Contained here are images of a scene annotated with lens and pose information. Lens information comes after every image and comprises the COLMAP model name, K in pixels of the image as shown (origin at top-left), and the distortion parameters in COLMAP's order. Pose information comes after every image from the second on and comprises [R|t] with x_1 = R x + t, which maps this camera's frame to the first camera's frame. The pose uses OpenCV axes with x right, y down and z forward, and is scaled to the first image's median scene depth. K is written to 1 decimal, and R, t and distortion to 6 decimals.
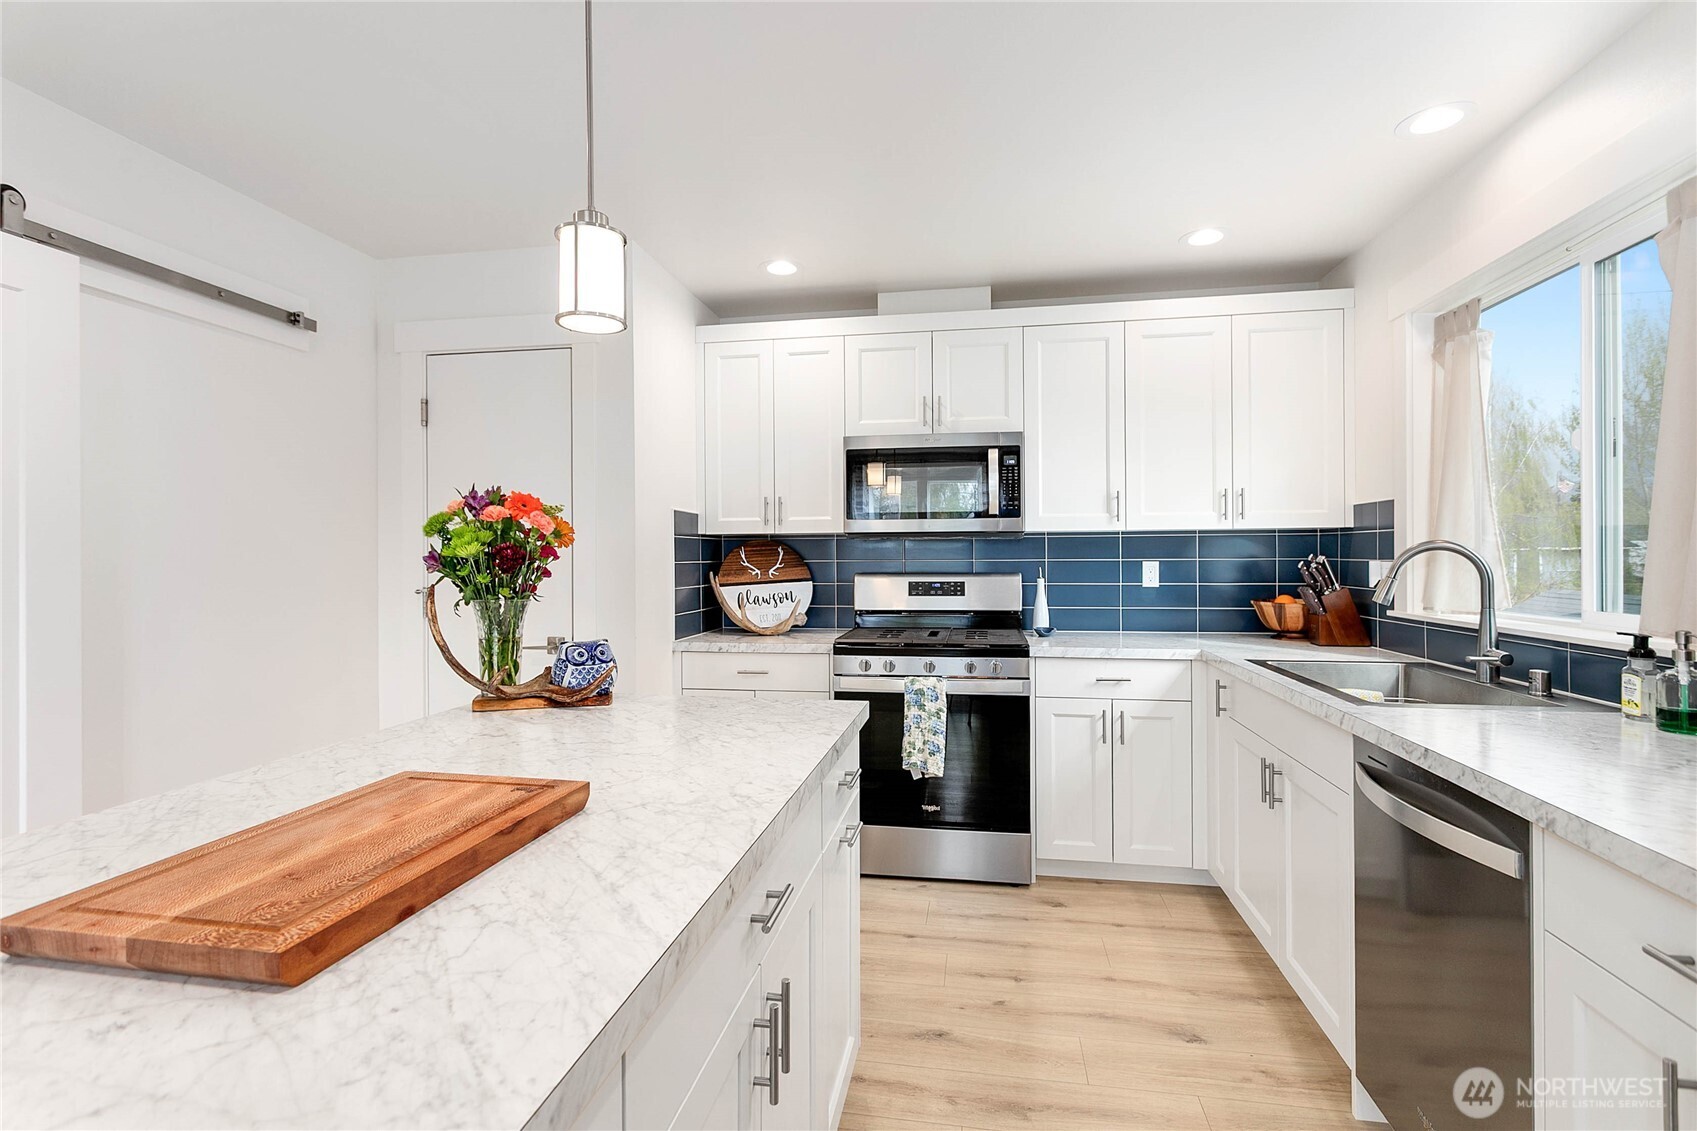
lens RADIAL K [[799.7, 0, 852.7], [0, 799.7, 561.7], [0, 0, 1]] dist [-0.000040, 0.002685]
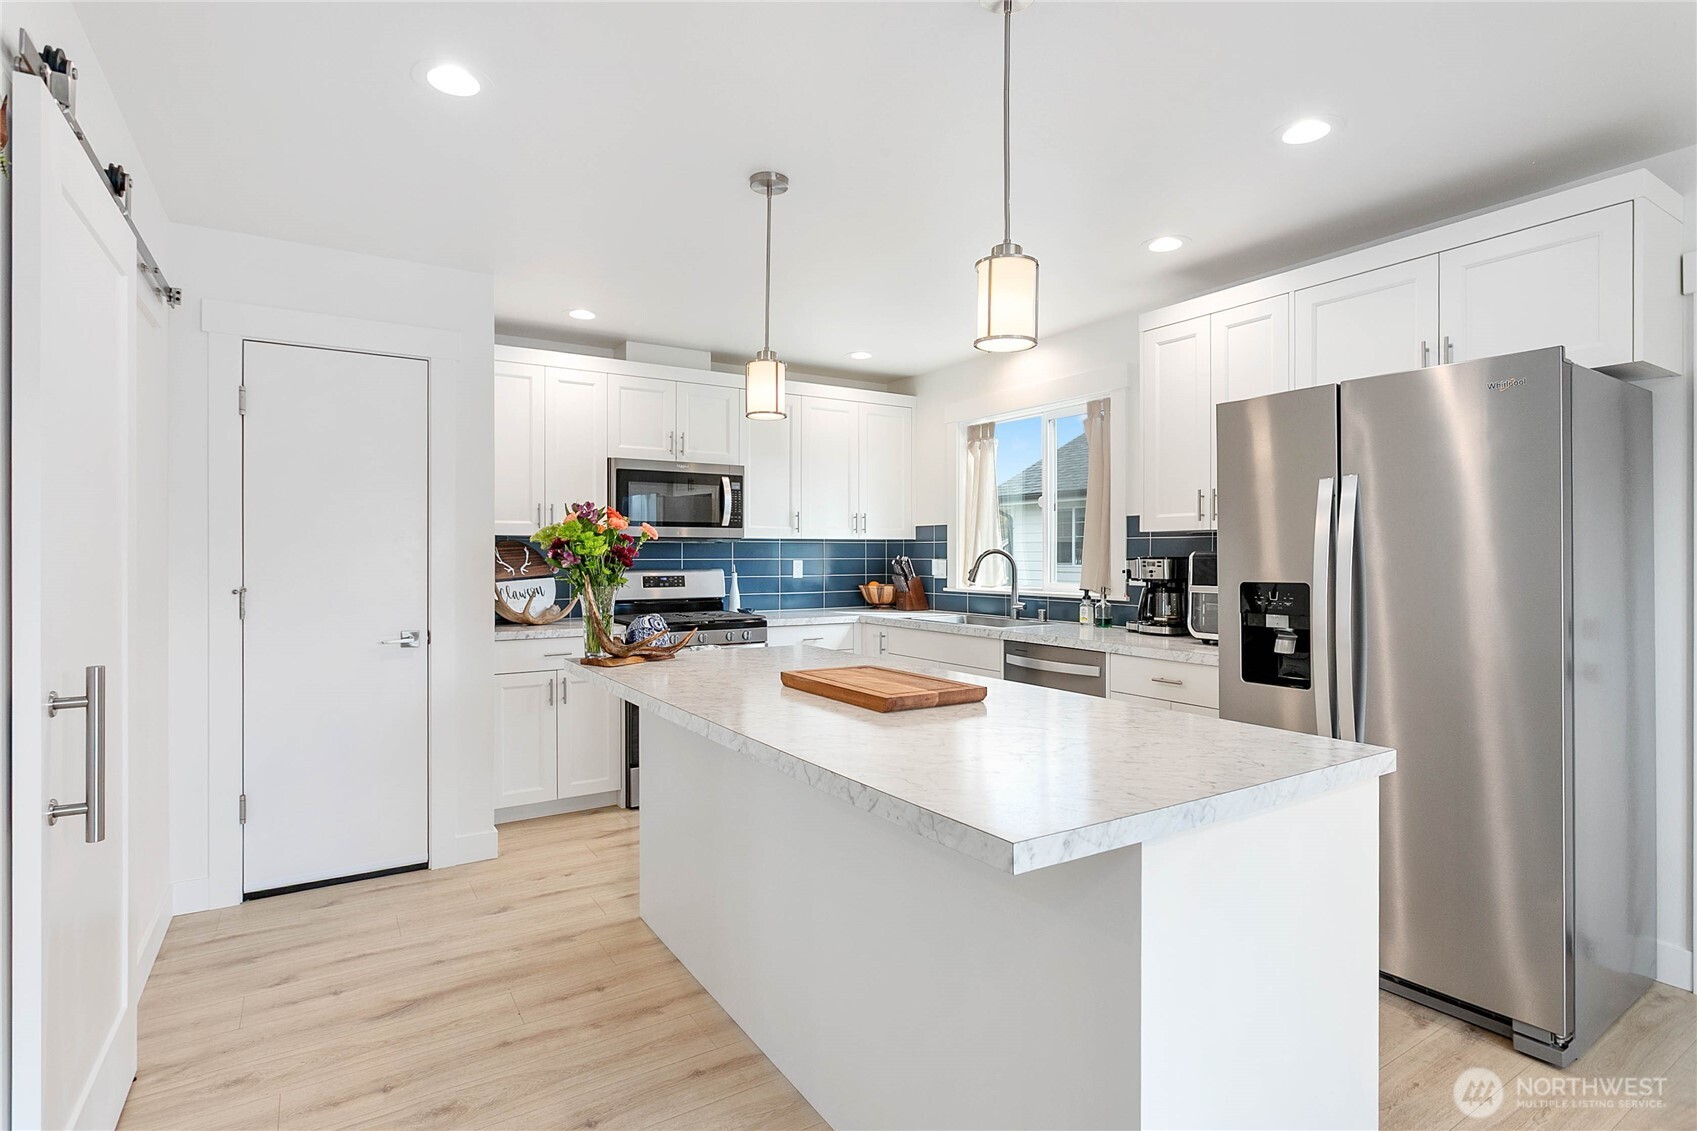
lens RADIAL K [[837.9, 0, 844.0], [0, 837.9, 558.6], [0, 0, 1]] dist [-0.008687, 0.003238]
pose [[0.747965, 0.001843, 0.663736, -0.618549], [0.001328, 0.999990, -0.004274, 0.003693], [-0.663737, 0.004078, 0.747955, -0.196079]]
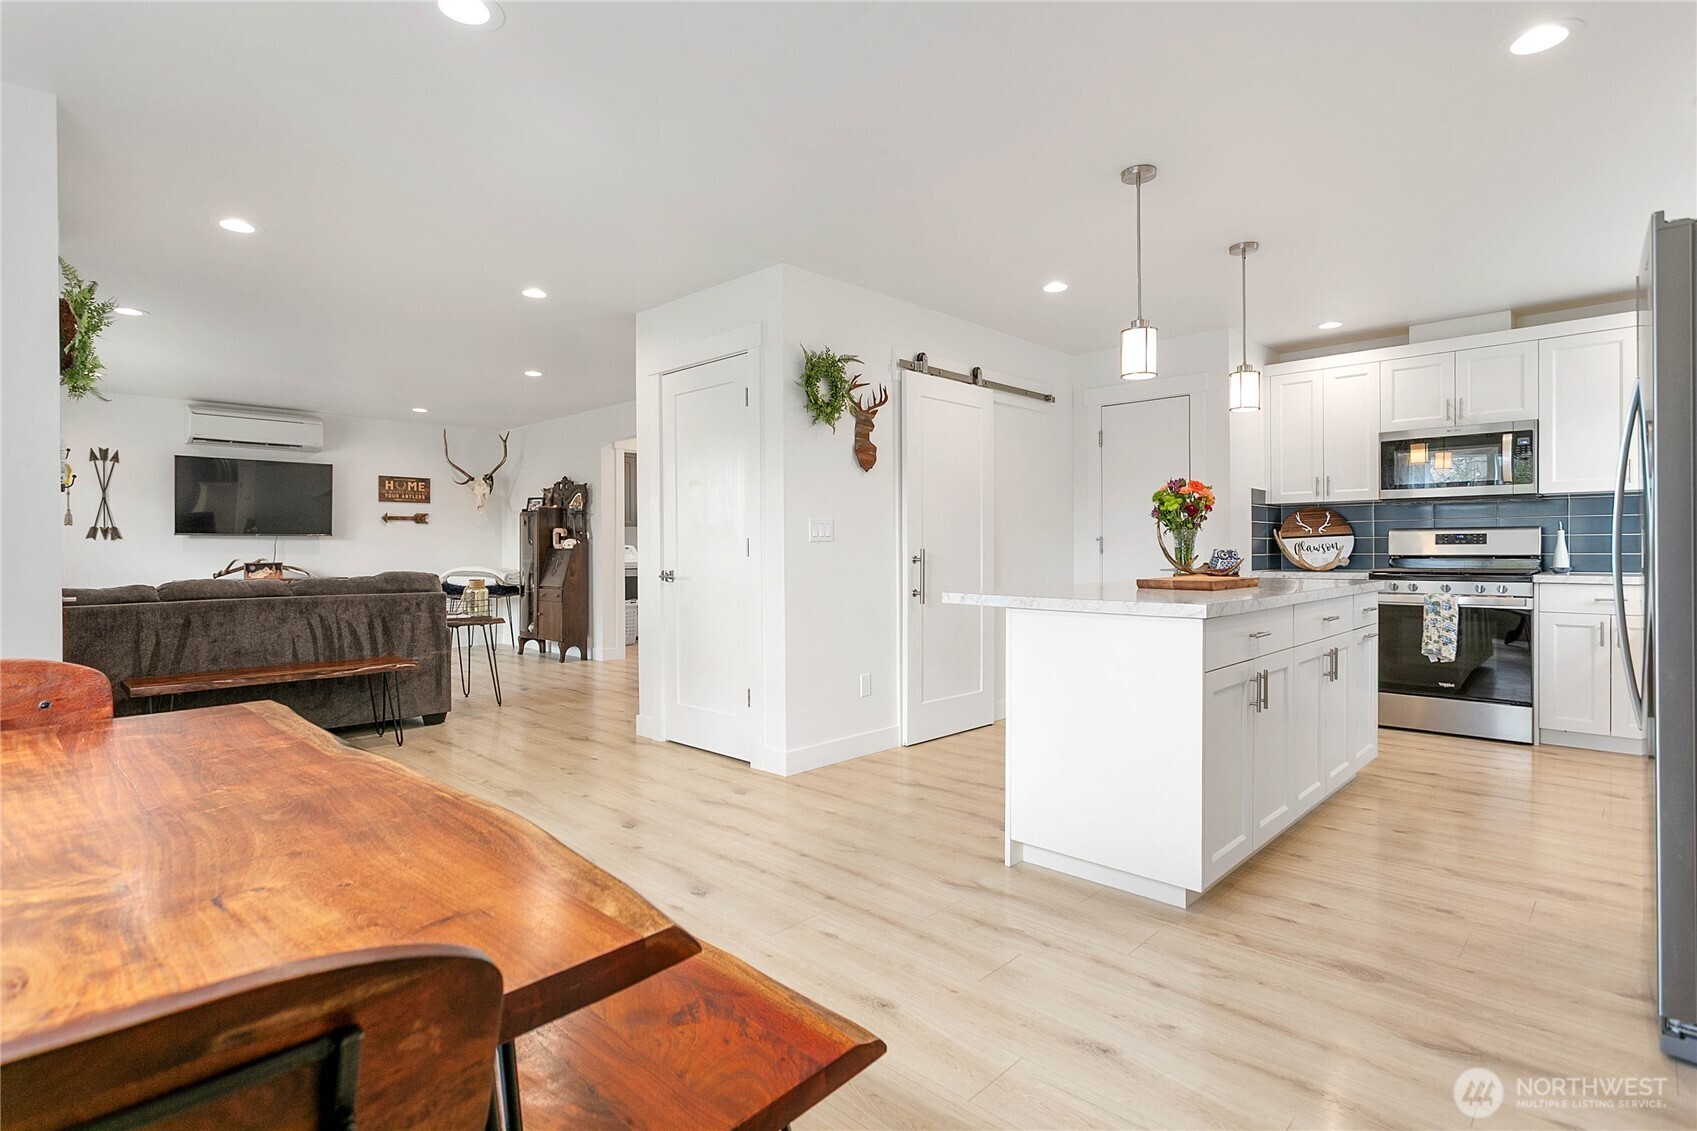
lens RADIAL K [[837.9, 0, 857.8], [0, 837.9, 549.6], [0, 0, 1]] dist [-0.008687, 0.003238]
pose [[0.828305, 0.000522, -0.560278, 0.057041], [-0.002077, 0.999996, -0.002140, 0.061907], [0.560274, 0.002936, 0.828302, -0.798850]]
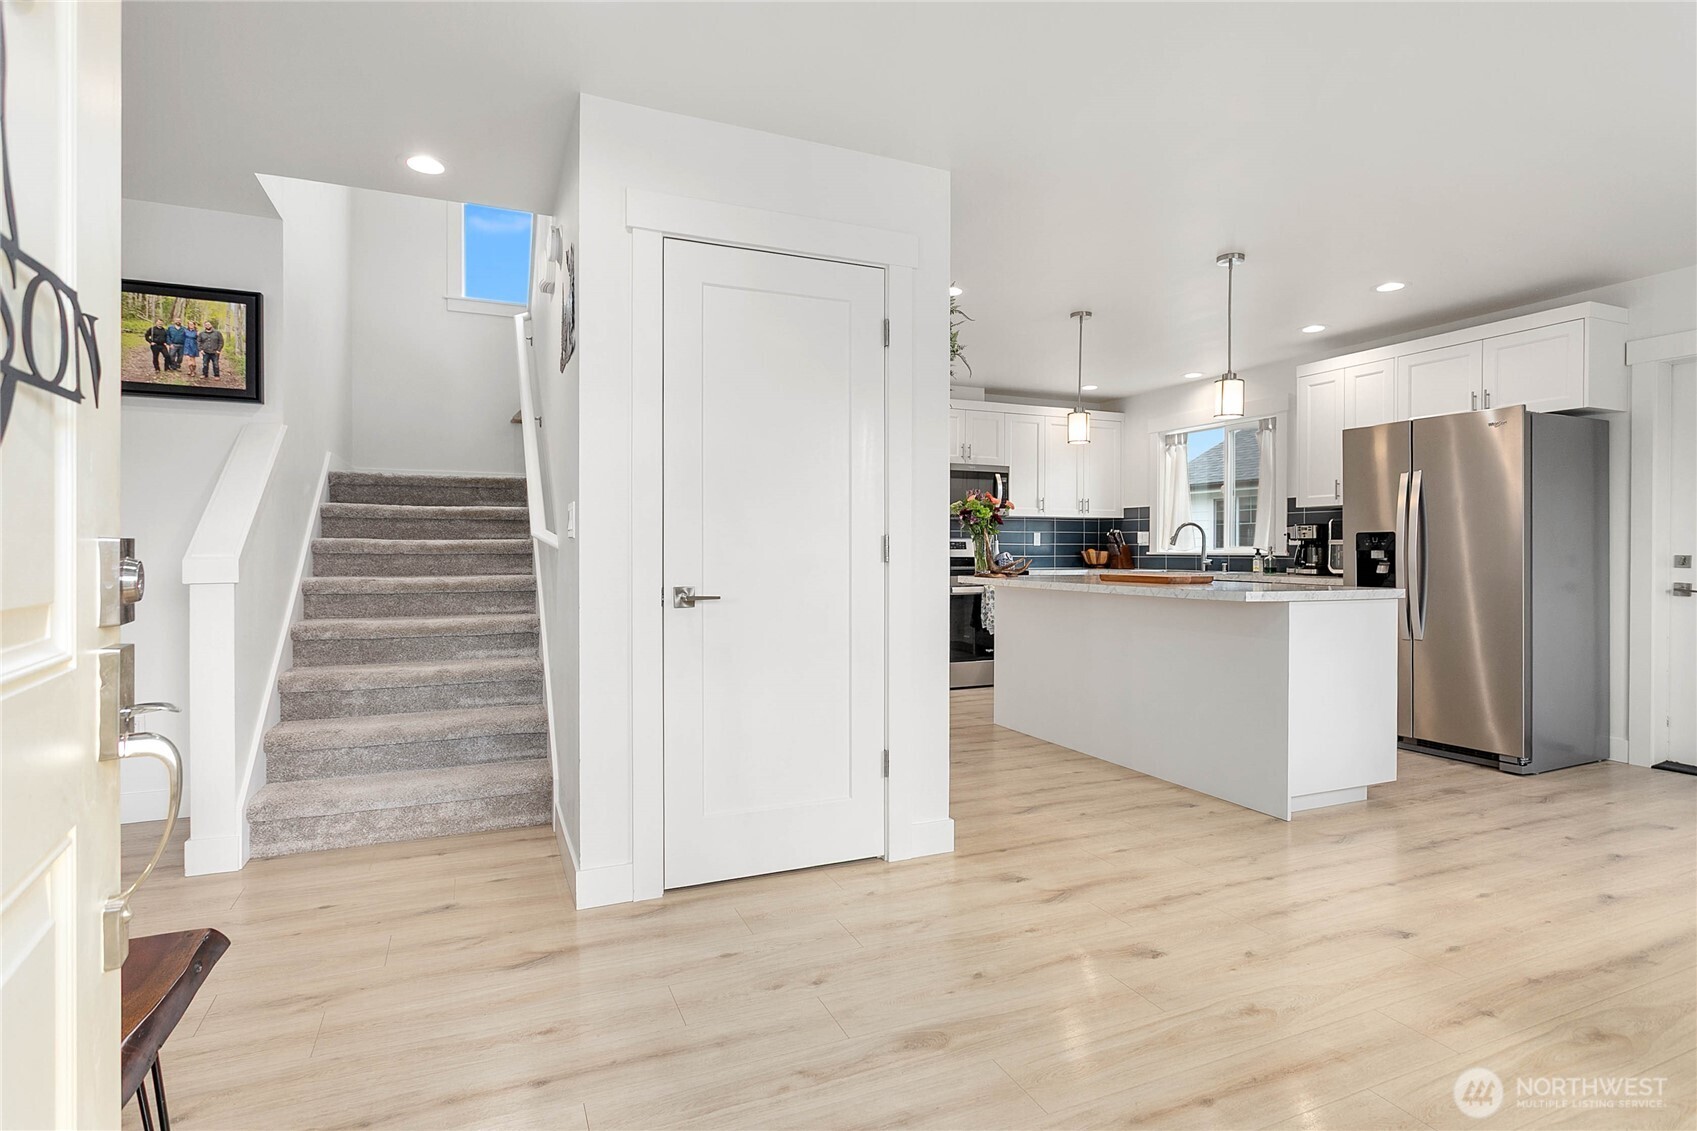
lens RADIAL K [[837.9, 0, 854.0], [0, 837.9, 560.1], [0, 0, 1]] dist [-0.008687, 0.003238]
pose [[0.841733, -0.001414, 0.539892, -1.264513], [-0.001811, 0.999984, 0.005443, 0.063221], [-0.539891, -0.005560, 0.841717, -0.572893]]
